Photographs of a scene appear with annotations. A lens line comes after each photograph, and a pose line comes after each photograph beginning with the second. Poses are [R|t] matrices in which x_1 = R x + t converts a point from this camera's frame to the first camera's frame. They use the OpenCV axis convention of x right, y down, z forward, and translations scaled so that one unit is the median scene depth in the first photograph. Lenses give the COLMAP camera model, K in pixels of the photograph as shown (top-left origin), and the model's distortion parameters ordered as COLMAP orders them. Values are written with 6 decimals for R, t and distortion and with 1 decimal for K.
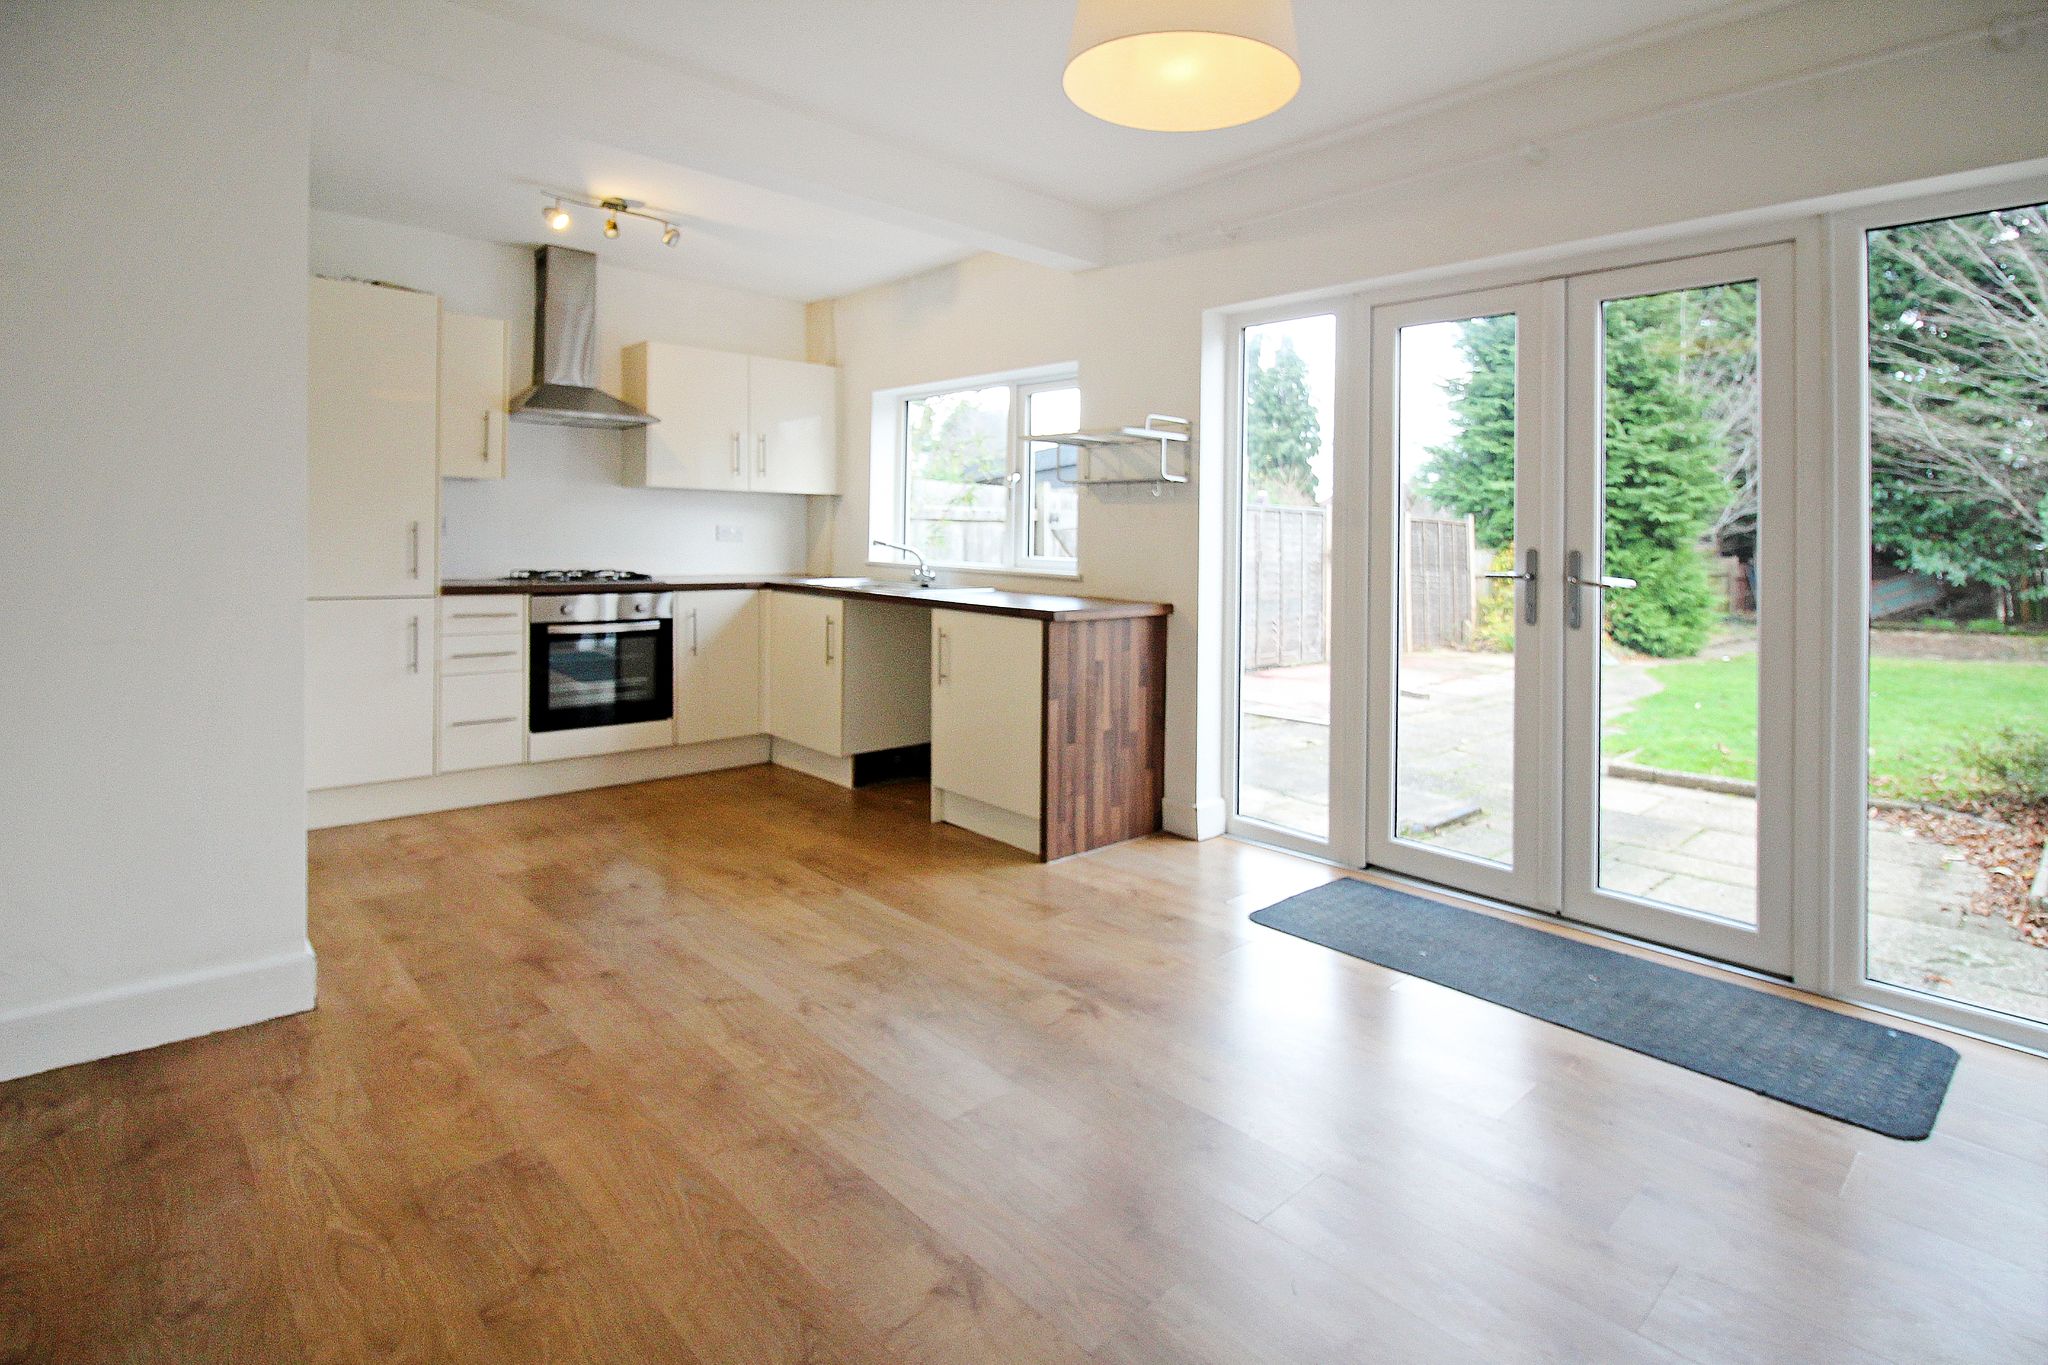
lens RADIAL K [[997.2, 0, 928.3], [0, 997.2, 564.3], [0, 0, 1]] dist [-0.001801, -0.001266]
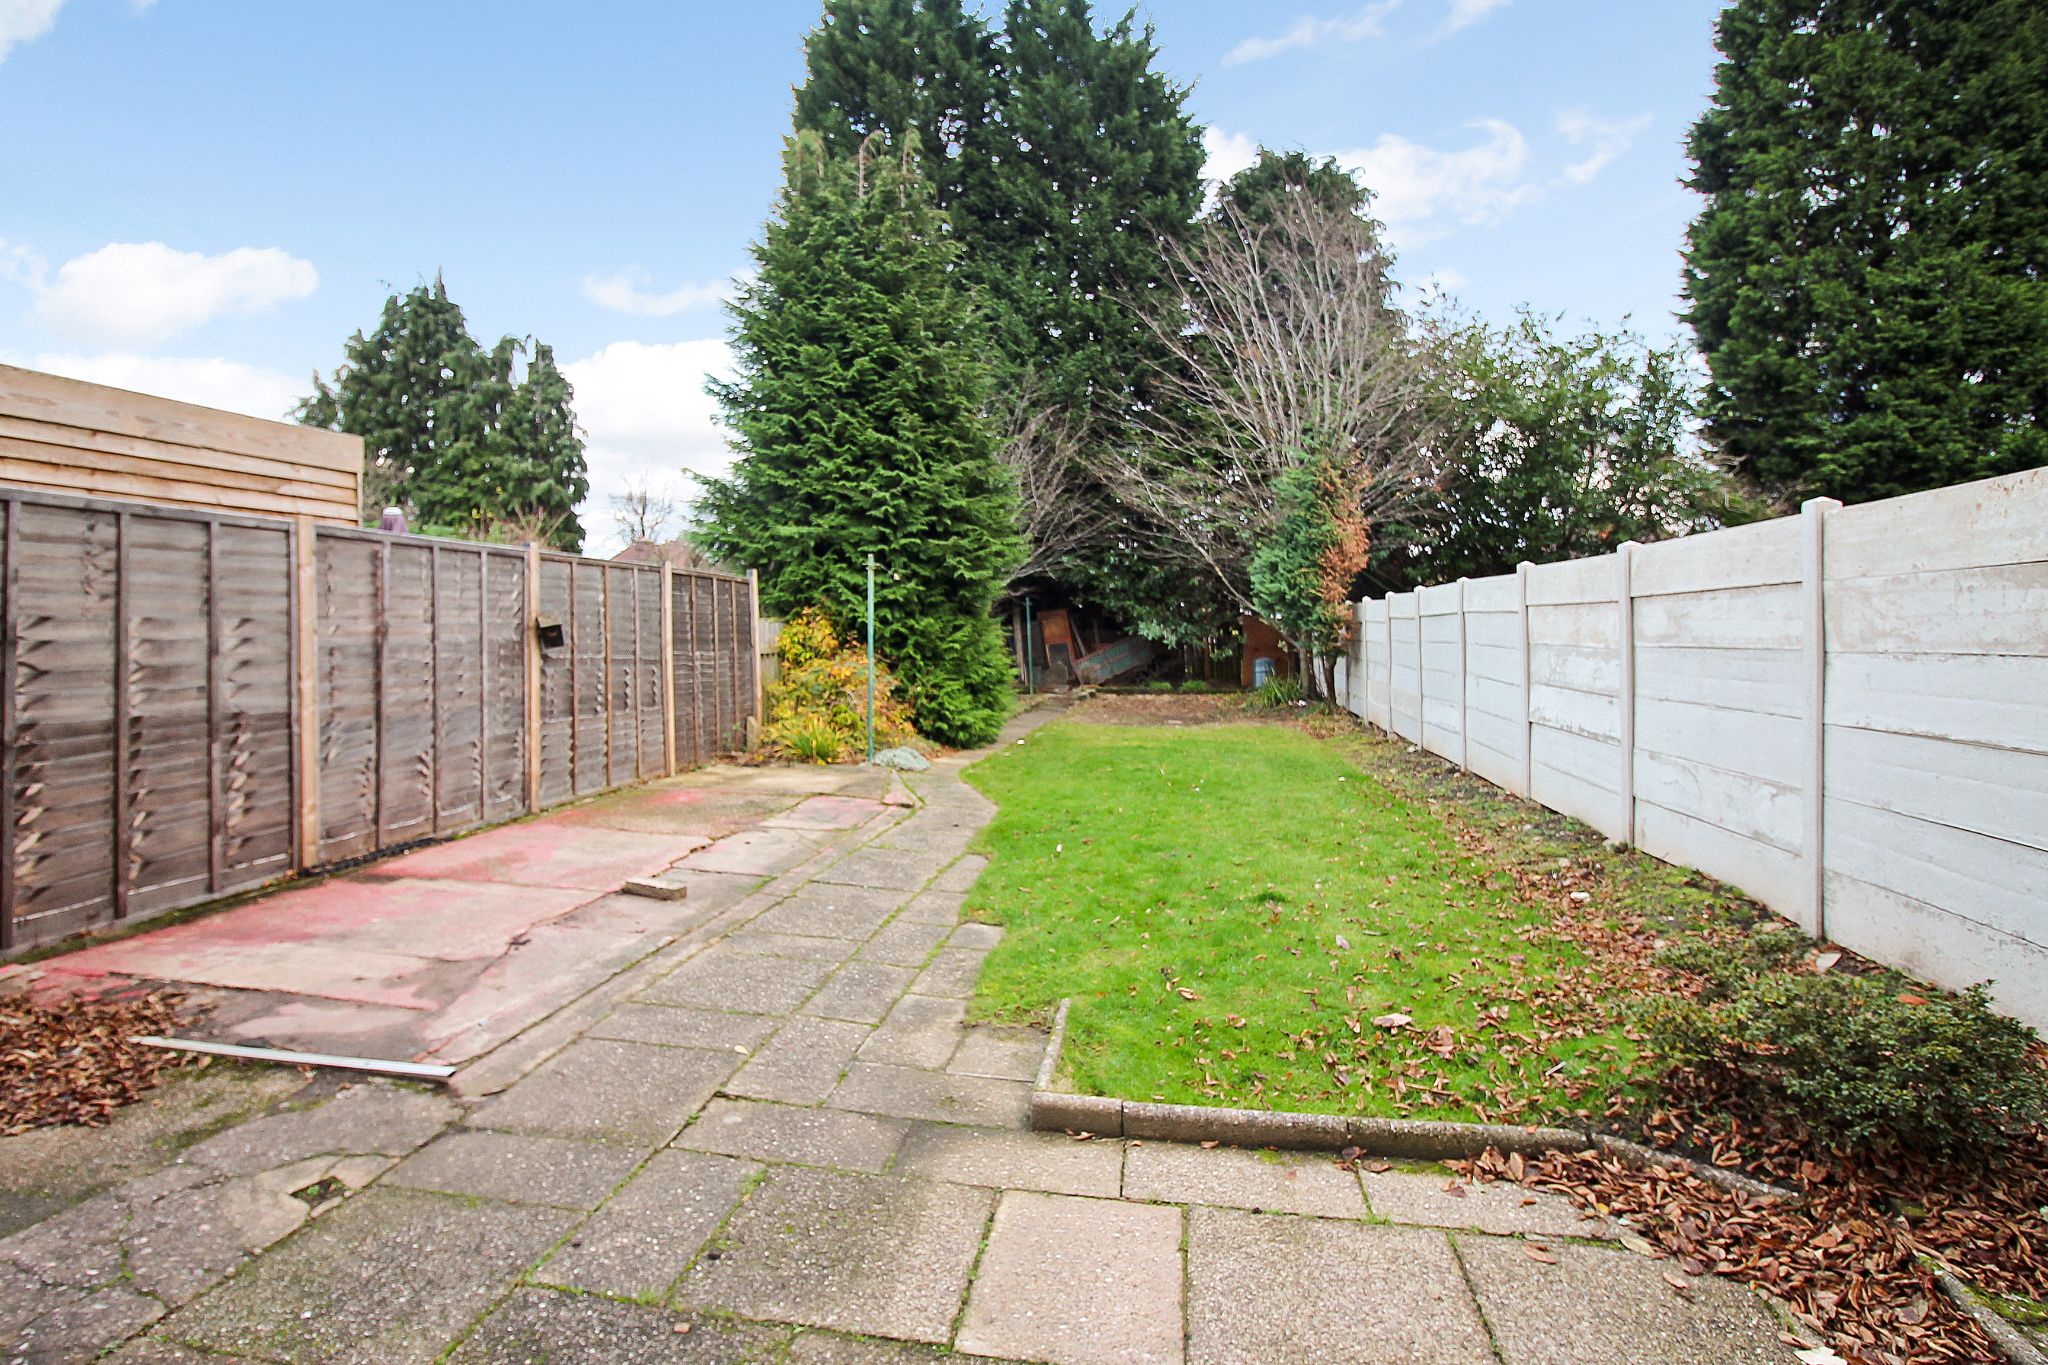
lens RADIAL K [[997.2, 0, 928.3], [0, 997.2, 564.3], [0, 0, 1]] dist [-0.001801, -0.001266]
pose [[0.785658, 0.025251, 0.618146, 0.201743], [0.019112, 0.997699, -0.065046, -0.003858], [-0.618366, 0.062918, 0.783368, 0.365411]]
